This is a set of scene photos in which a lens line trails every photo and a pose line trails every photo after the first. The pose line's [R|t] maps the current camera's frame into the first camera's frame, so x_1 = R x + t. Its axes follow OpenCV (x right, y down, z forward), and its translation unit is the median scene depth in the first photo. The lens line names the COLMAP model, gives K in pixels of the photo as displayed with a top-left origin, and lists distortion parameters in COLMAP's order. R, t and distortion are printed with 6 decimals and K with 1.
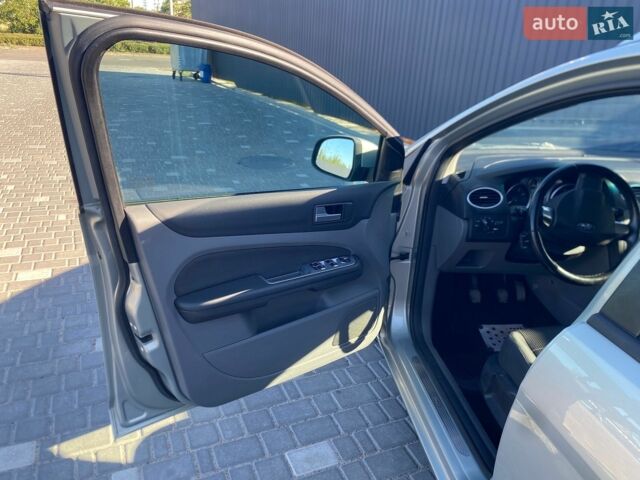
lens RADIAL K [[476.5, 0, 320.0], [0, 476.5, 240.0], [0, 0, 1]] dist [0.000771, 0.002308]
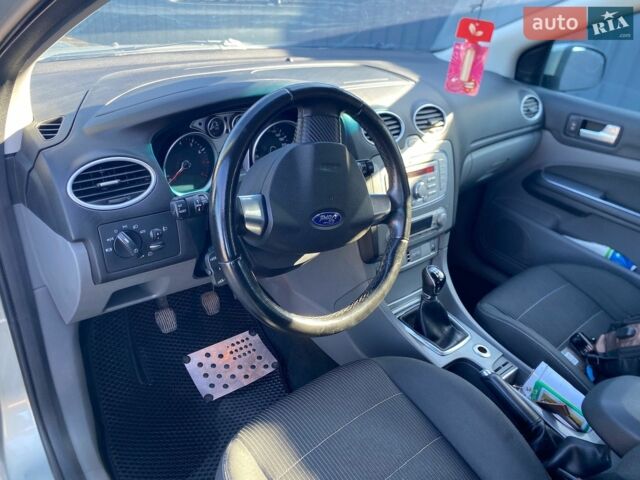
lens RADIAL K [[476.5, 0, 320.0], [0, 476.5, 240.0], [0, 0, 1]] dist [0.000771, 0.002308]
pose [[0.831296, -0.243324, 0.499741, 0.257488], [0.141952, 0.962213, 0.232371, -0.103949], [-0.537399, -0.122230, 0.834423, 0.506551]]
